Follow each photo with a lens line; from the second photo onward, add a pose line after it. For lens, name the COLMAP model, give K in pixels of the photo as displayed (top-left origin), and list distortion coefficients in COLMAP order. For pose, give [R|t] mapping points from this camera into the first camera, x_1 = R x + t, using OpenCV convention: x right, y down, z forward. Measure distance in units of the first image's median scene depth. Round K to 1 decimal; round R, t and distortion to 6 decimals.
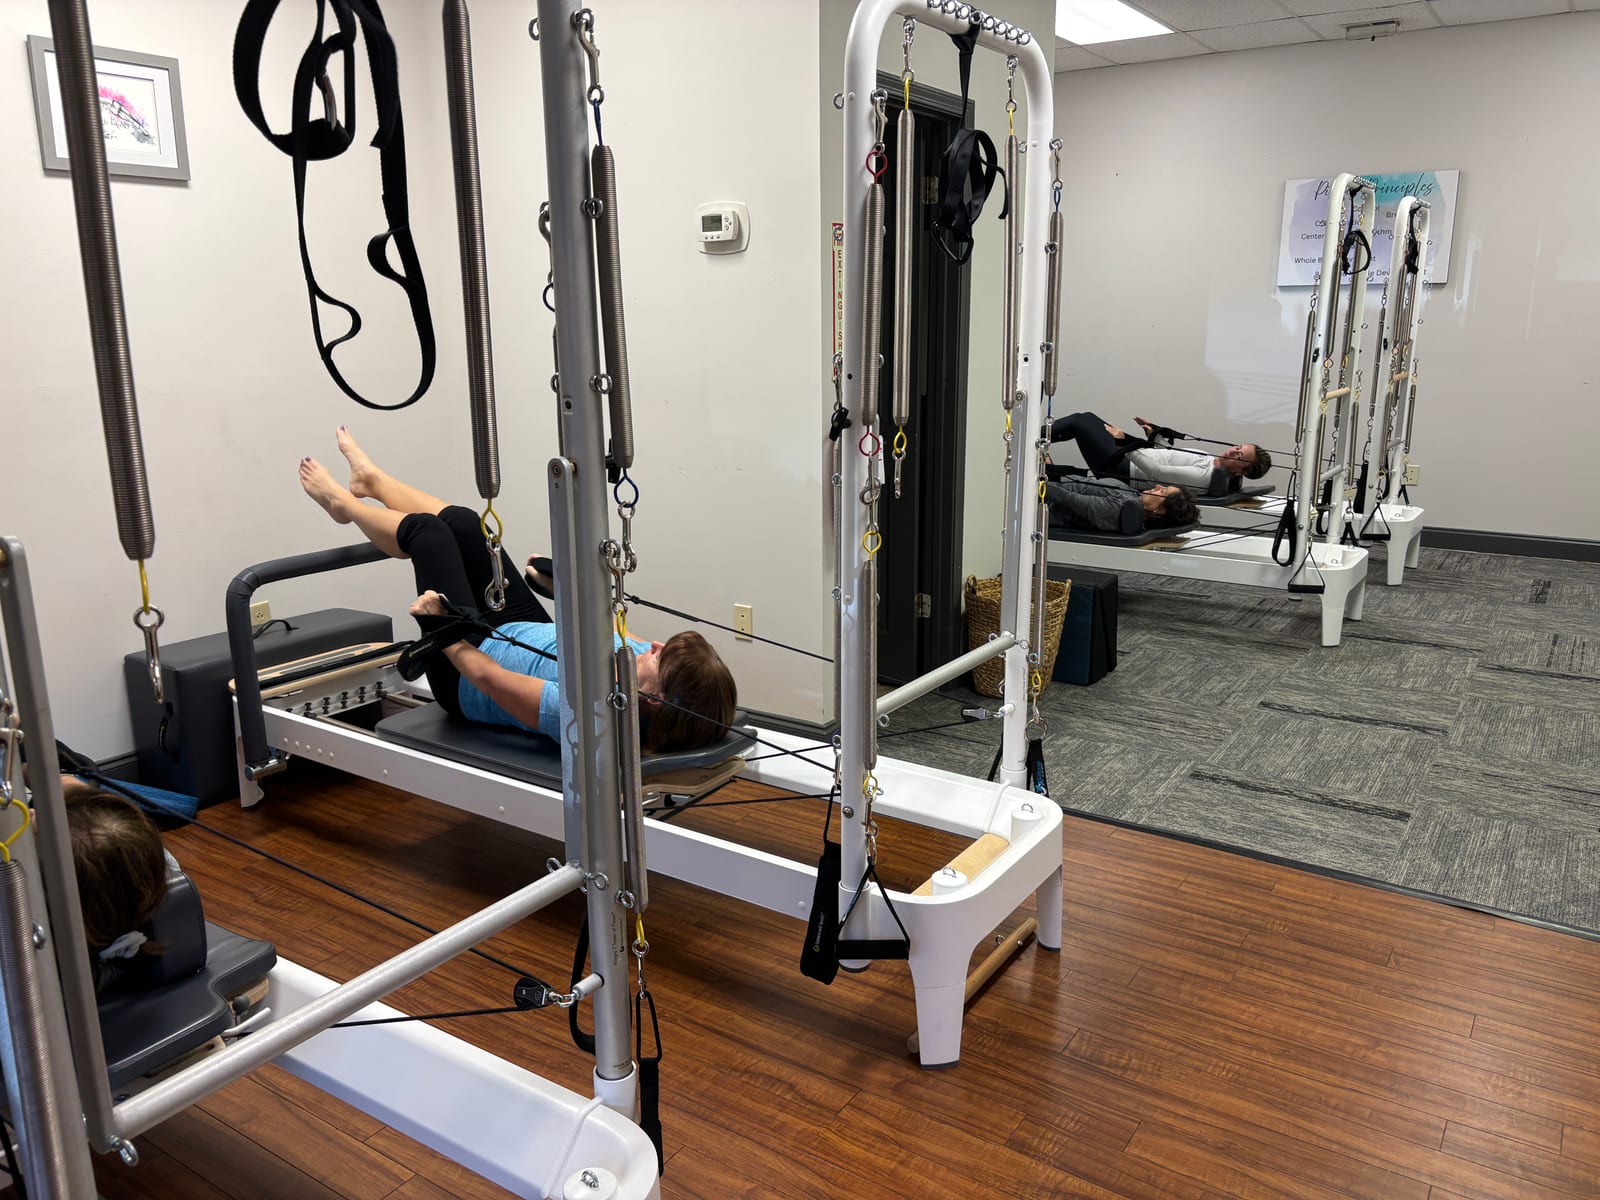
lens RADIAL K [[1220.2, 0, 797.5], [0, 1220.2, 590.0], [0, 0, 1]] dist [0.012451, 0.005712]
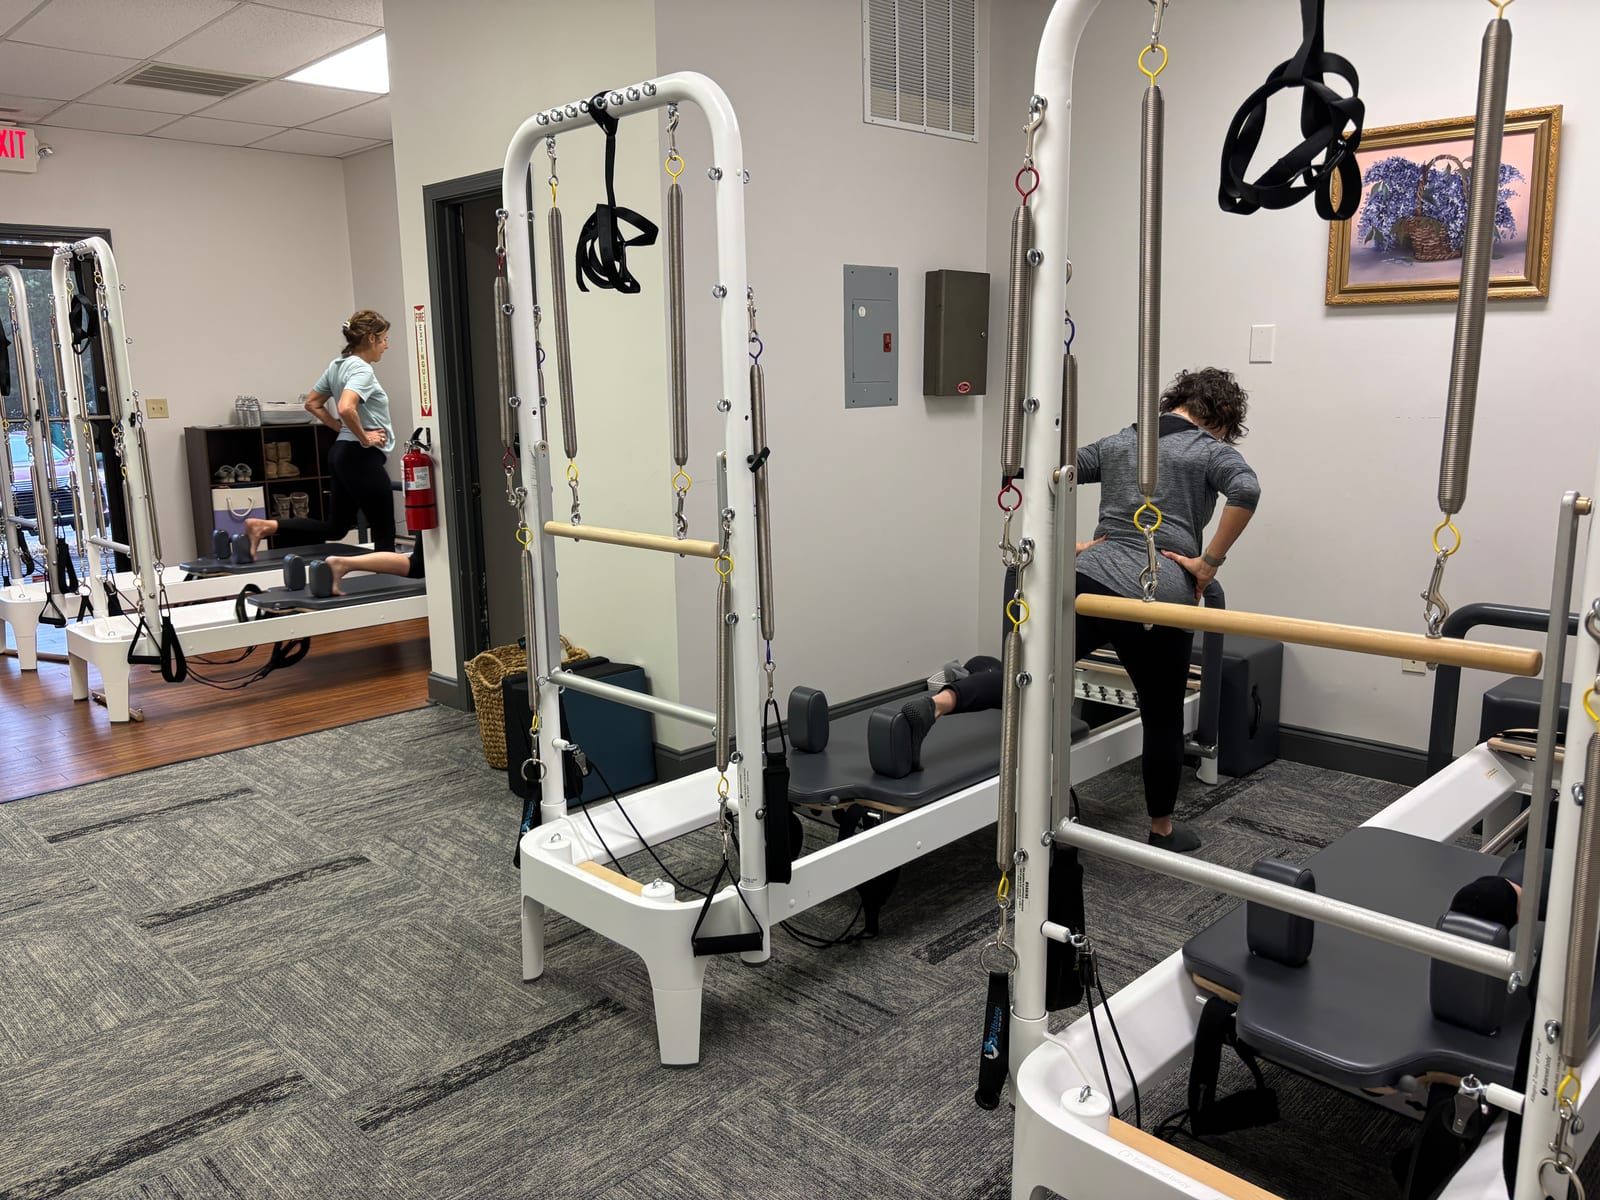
lens RADIAL K [[1220.2, 0, 797.5], [0, 1220.2, 590.0], [0, 0, 1]] dist [0.012451, 0.005712]
pose [[-0.192281, 0.187916, -0.963180, 1.168906], [-0.202485, 0.952777, 0.226308, -0.345362], [0.960223, 0.238544, -0.145151, 1.479465]]
